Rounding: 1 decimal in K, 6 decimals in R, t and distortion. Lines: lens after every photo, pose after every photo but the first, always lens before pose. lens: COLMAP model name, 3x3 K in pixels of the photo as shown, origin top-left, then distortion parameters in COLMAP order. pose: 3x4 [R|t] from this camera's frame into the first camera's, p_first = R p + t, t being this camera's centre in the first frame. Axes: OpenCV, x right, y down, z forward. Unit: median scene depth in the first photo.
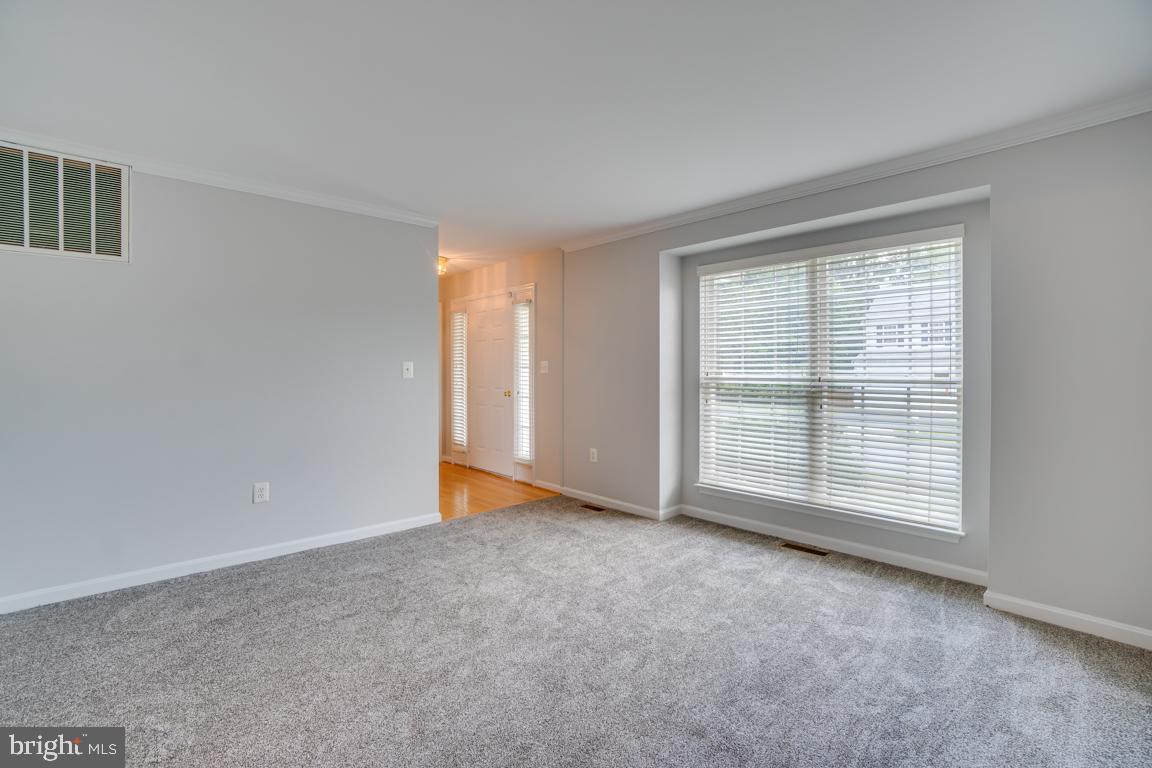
lens RADIAL K [[508.9, 0, 571.9], [0, 508.9, 372.1], [0, 0, 1]] dist [-0.058367, 0.021600]
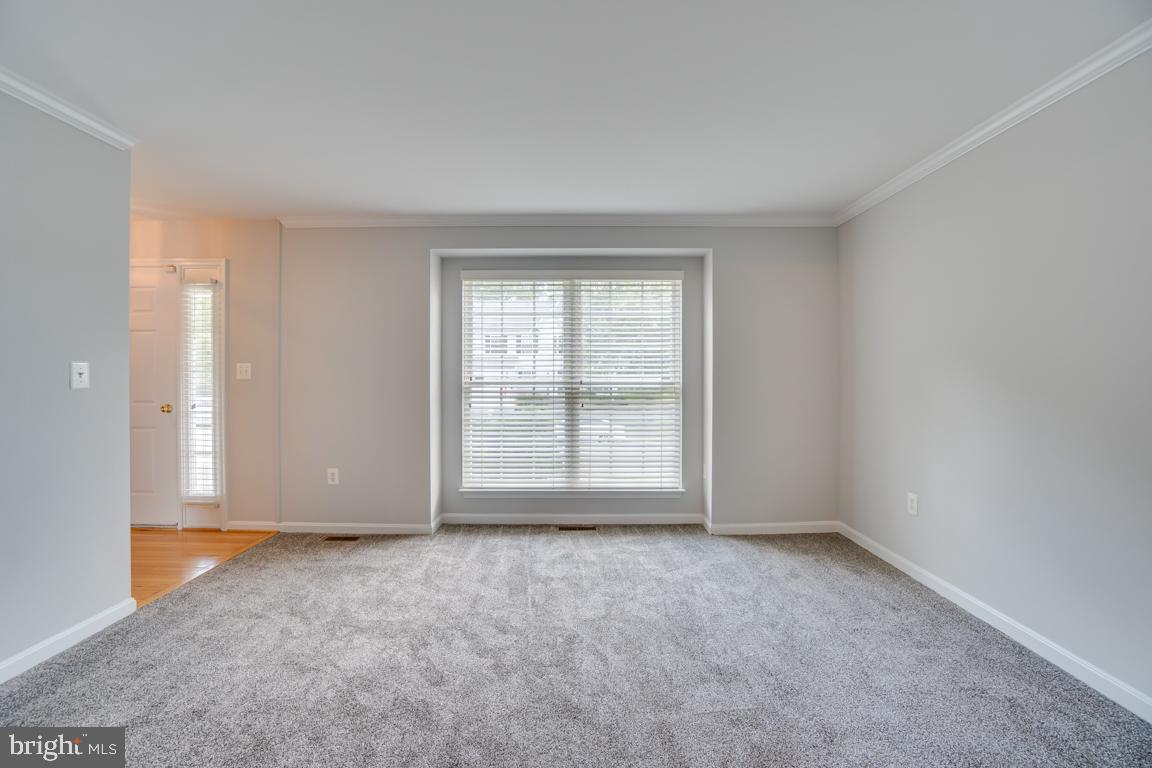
lens RADIAL K [[508.9, 0, 571.9], [0, 508.9, 372.1], [0, 0, 1]] dist [-0.058367, 0.021600]
pose [[0.683224, 0.002554, 0.730205, -0.386942], [0.004162, 0.999964, -0.007392, -0.000553], [-0.730197, 0.008090, 0.683188, 0.192092]]
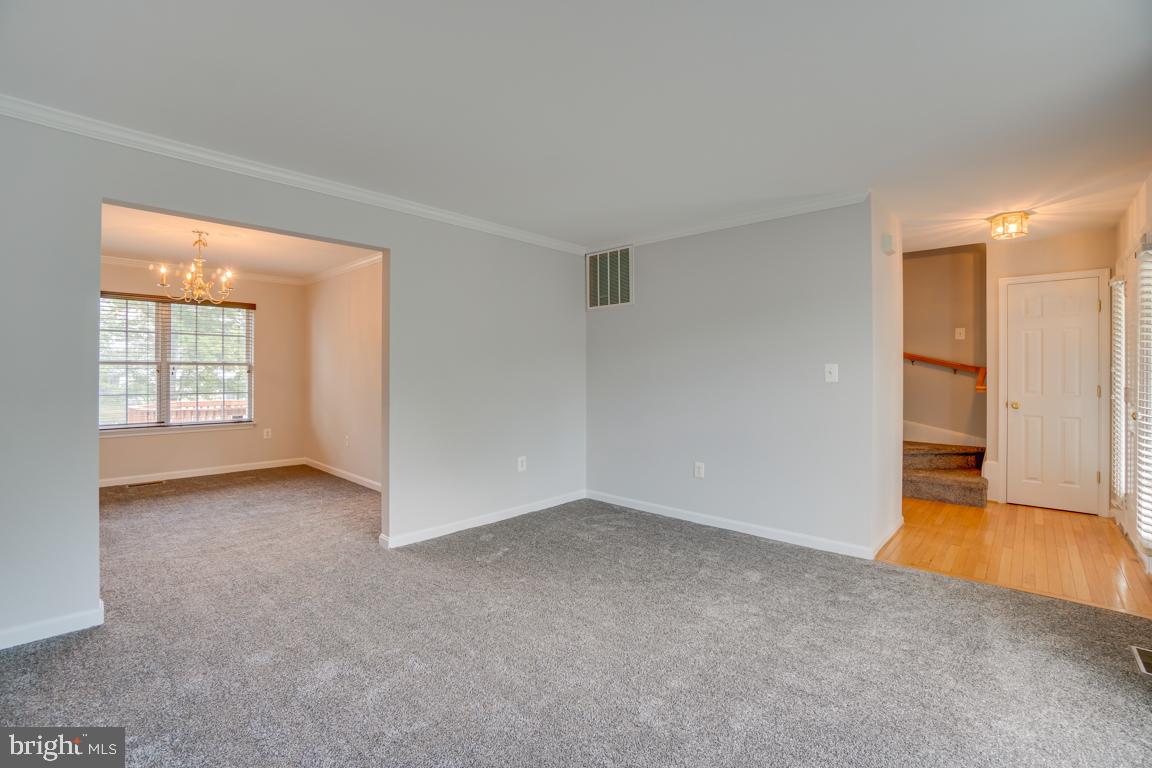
lens RADIAL K [[508.9, 0, 571.9], [0, 508.9, 372.1], [0, 0, 1]] dist [-0.058367, 0.021600]
pose [[0.091819, -0.001150, -0.995775, 0.567864], [-0.009315, 0.999955, -0.002014, 0.000507], [0.995732, 0.009461, 0.091804, 0.515041]]
